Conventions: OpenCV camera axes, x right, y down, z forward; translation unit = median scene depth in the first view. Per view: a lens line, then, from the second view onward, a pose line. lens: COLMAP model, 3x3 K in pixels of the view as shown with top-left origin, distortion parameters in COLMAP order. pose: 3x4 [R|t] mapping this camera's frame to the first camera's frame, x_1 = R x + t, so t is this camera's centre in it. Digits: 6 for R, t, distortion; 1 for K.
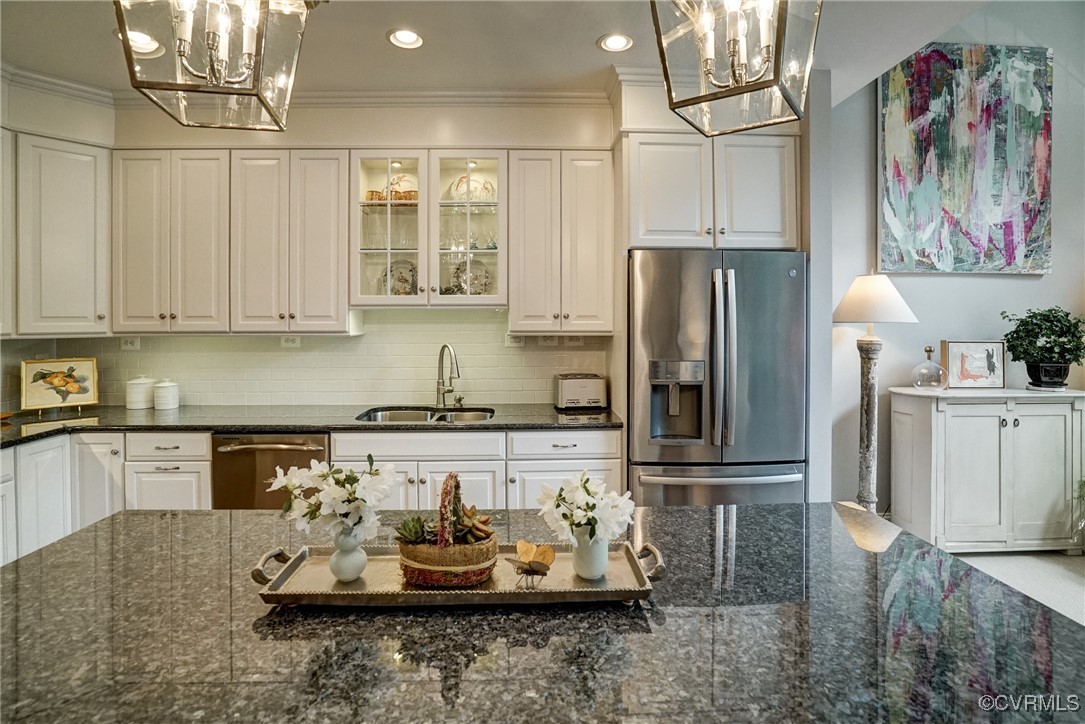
lens RADIAL K [[519.7, 0, 538.9], [0, 519.7, 321.3], [0, 0, 1]] dist [-0.057271, 0.020142]
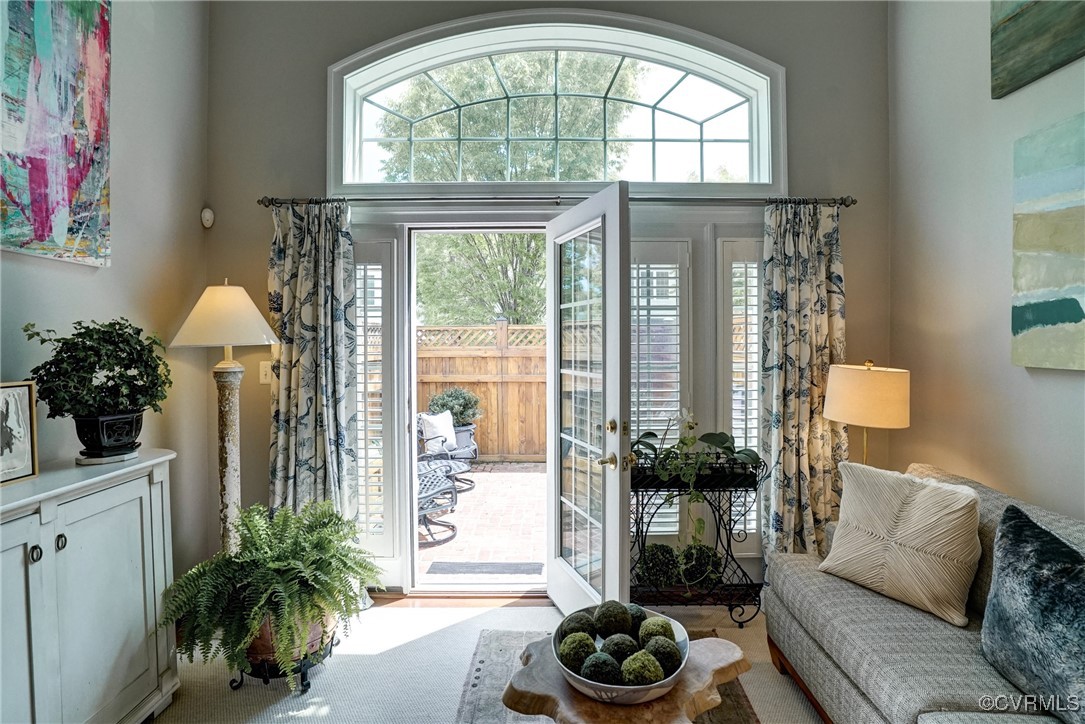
lens RADIAL K [[515.0, 0, 542.1], [0, 515.0, 344.8], [0, 0, 1]] dist [-0.053466, 0.018367]
pose [[0.036629, -0.009296, 0.999286, 0.465101], [0.012595, 0.999882, 0.008840, 0.003853], [-0.999250, 0.012263, 0.036742, 0.486440]]
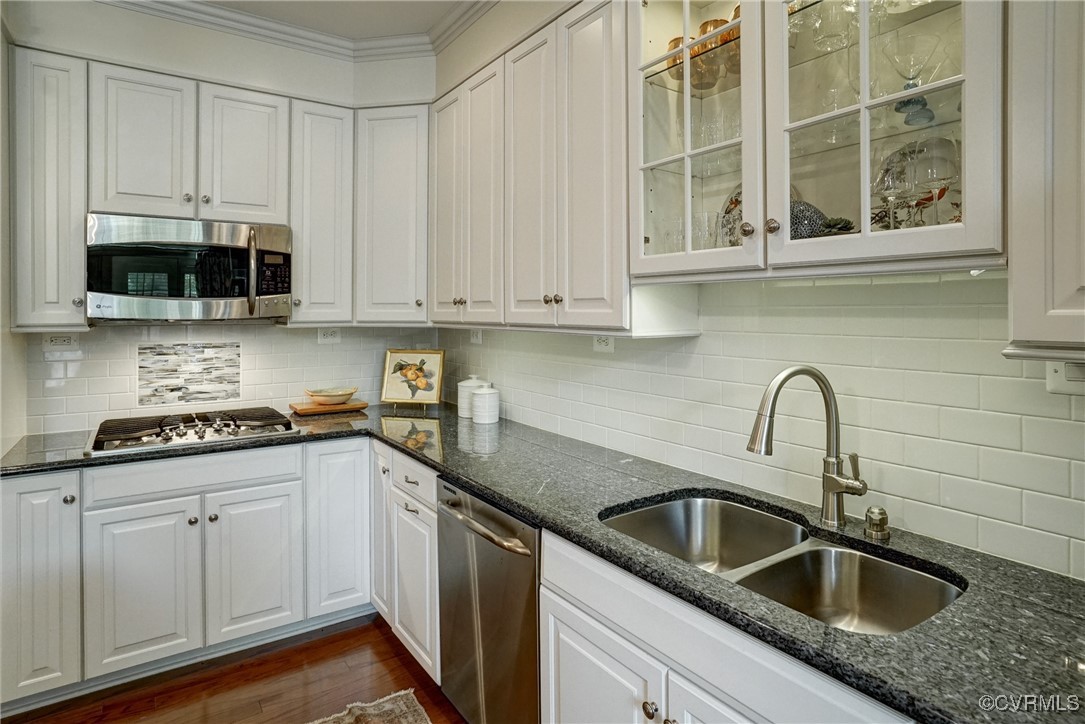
lens RADIAL K [[594.2, 0, 544.7], [0, 594.2, 308.8], [0, 0, 1]] dist [-0.002384, -0.000069]
pose [[0.534062, -0.000579, -0.845445, 0.080600], [-0.009780, 0.999929, -0.006863, 0.005000], [0.845389, 0.011934, 0.534018, 0.593224]]
